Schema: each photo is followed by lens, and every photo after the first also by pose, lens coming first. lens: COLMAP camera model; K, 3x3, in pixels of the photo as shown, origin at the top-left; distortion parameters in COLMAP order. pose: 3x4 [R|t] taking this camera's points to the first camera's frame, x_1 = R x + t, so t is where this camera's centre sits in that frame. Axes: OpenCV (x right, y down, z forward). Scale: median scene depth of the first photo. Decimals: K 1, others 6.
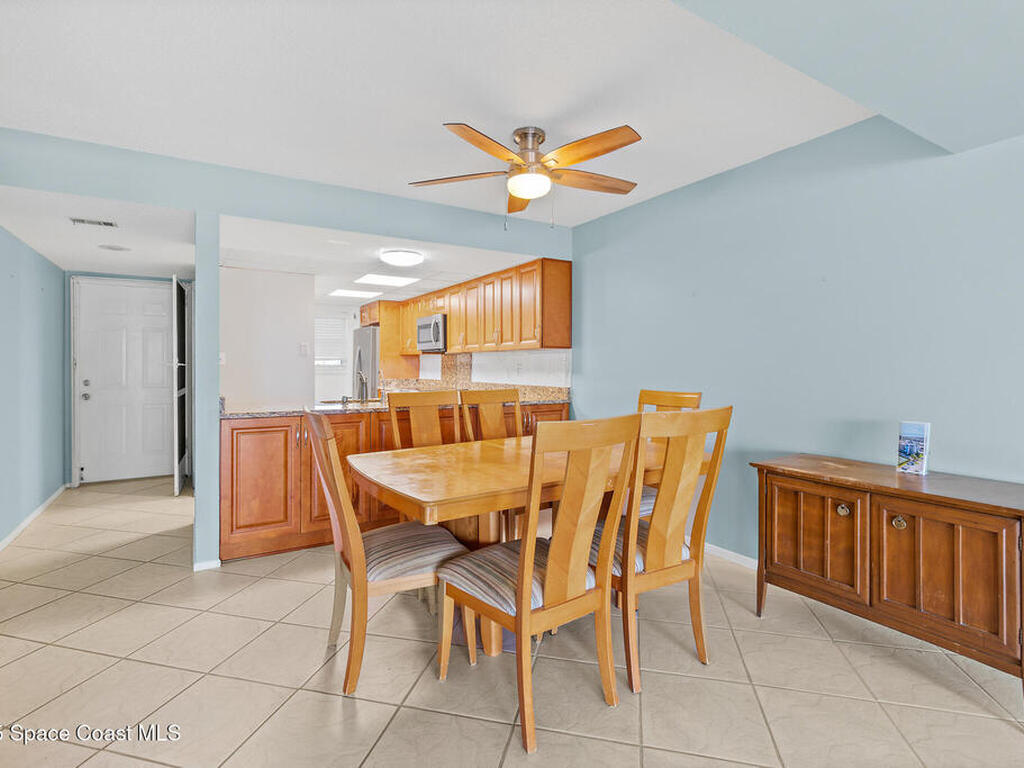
lens RADIAL K [[502.5, 0, 510.1], [0, 502.5, 360.7], [0, 0, 1]] dist [-0.002753, -0.000459]
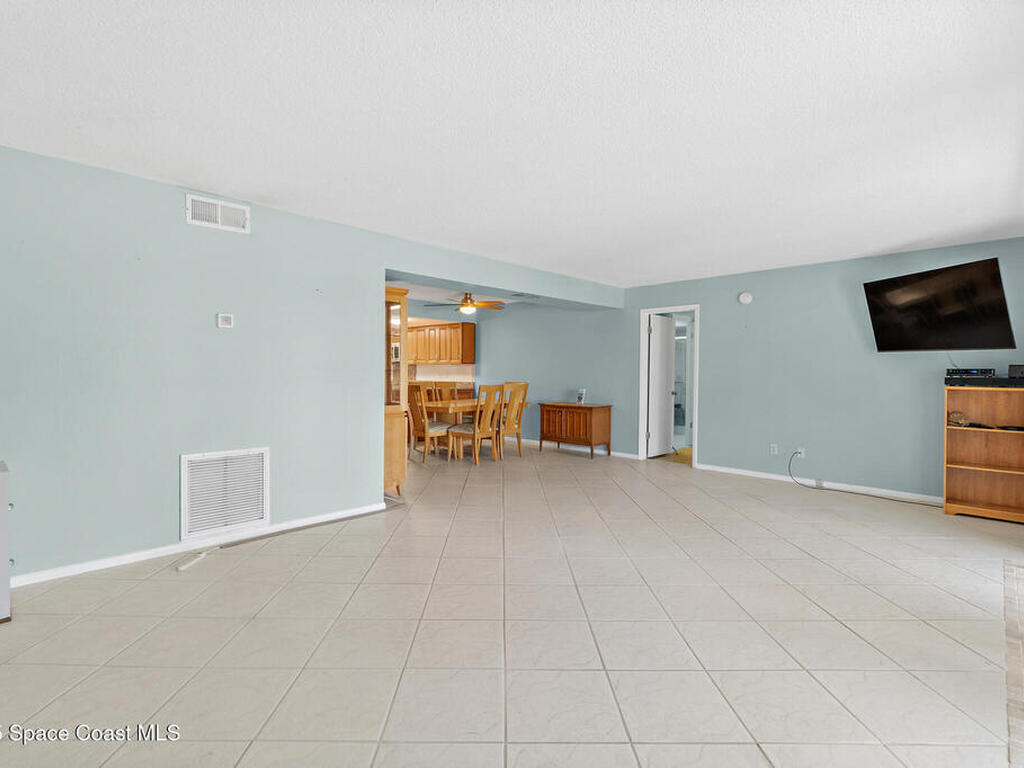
lens RADIAL K [[501.3, 0, 506.5], [0, 501.3, 374.4], [0, 0, 1]] dist [-0.003975, 0.000097]
pose [[0.970788, 0.003248, 0.239916, -0.352324], [-0.007703, 0.999815, 0.017633, -0.024444], [-0.239814, -0.018966, 0.970634, -1.500911]]
